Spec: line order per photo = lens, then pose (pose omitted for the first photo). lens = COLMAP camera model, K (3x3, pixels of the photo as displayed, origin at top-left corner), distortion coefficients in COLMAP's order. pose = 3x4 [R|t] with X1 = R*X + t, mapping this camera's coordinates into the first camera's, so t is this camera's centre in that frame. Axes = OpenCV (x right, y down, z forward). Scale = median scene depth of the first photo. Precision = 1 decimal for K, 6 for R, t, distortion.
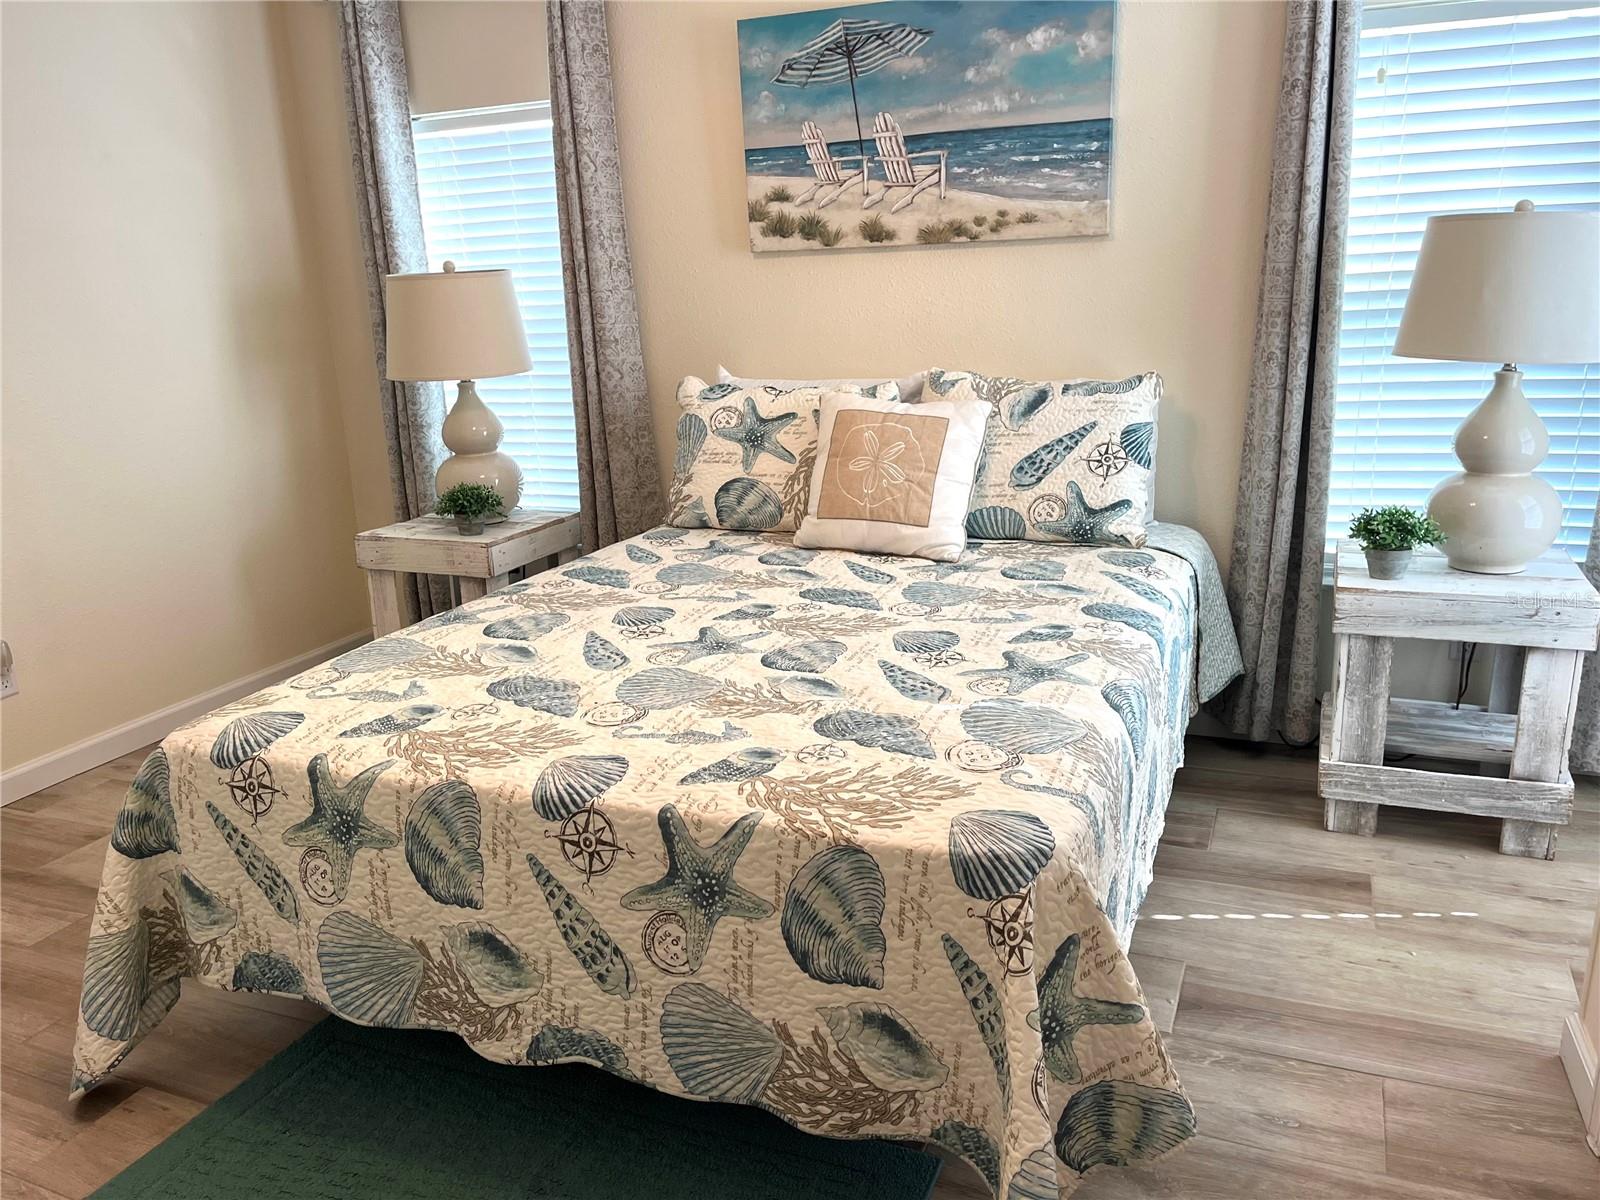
lens RADIAL K [[1208.0, 0, 786.6], [0, 1208.0, 601.3], [0, 0, 1]] dist [0.057634, -0.075233]
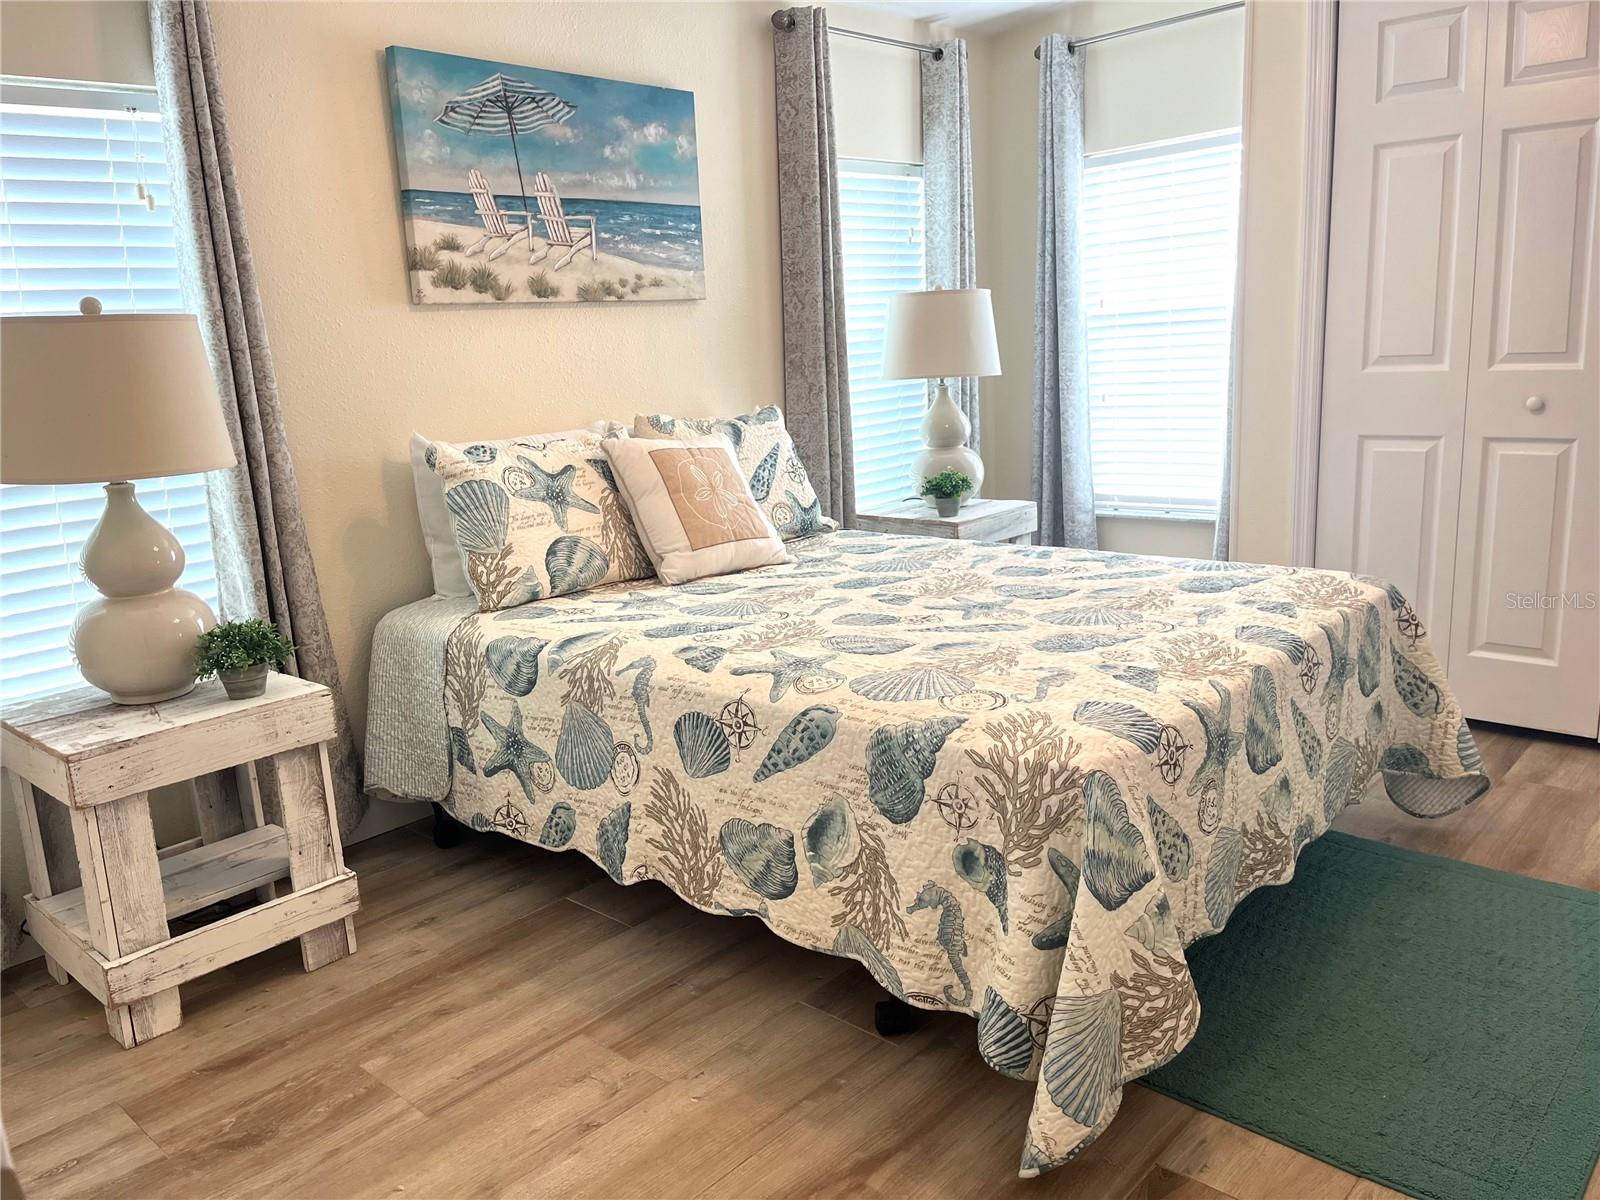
lens RADIAL K [[1208.0, 0, 784.3], [0, 1208.0, 598.1], [0, 0, 1]] dist [0.057634, -0.075233]
pose [[0.344679, -0.177794, 0.921730, -0.843894], [0.284428, 0.955523, 0.077951, -0.081914], [-0.894593, 0.235298, 0.379918, 0.508797]]
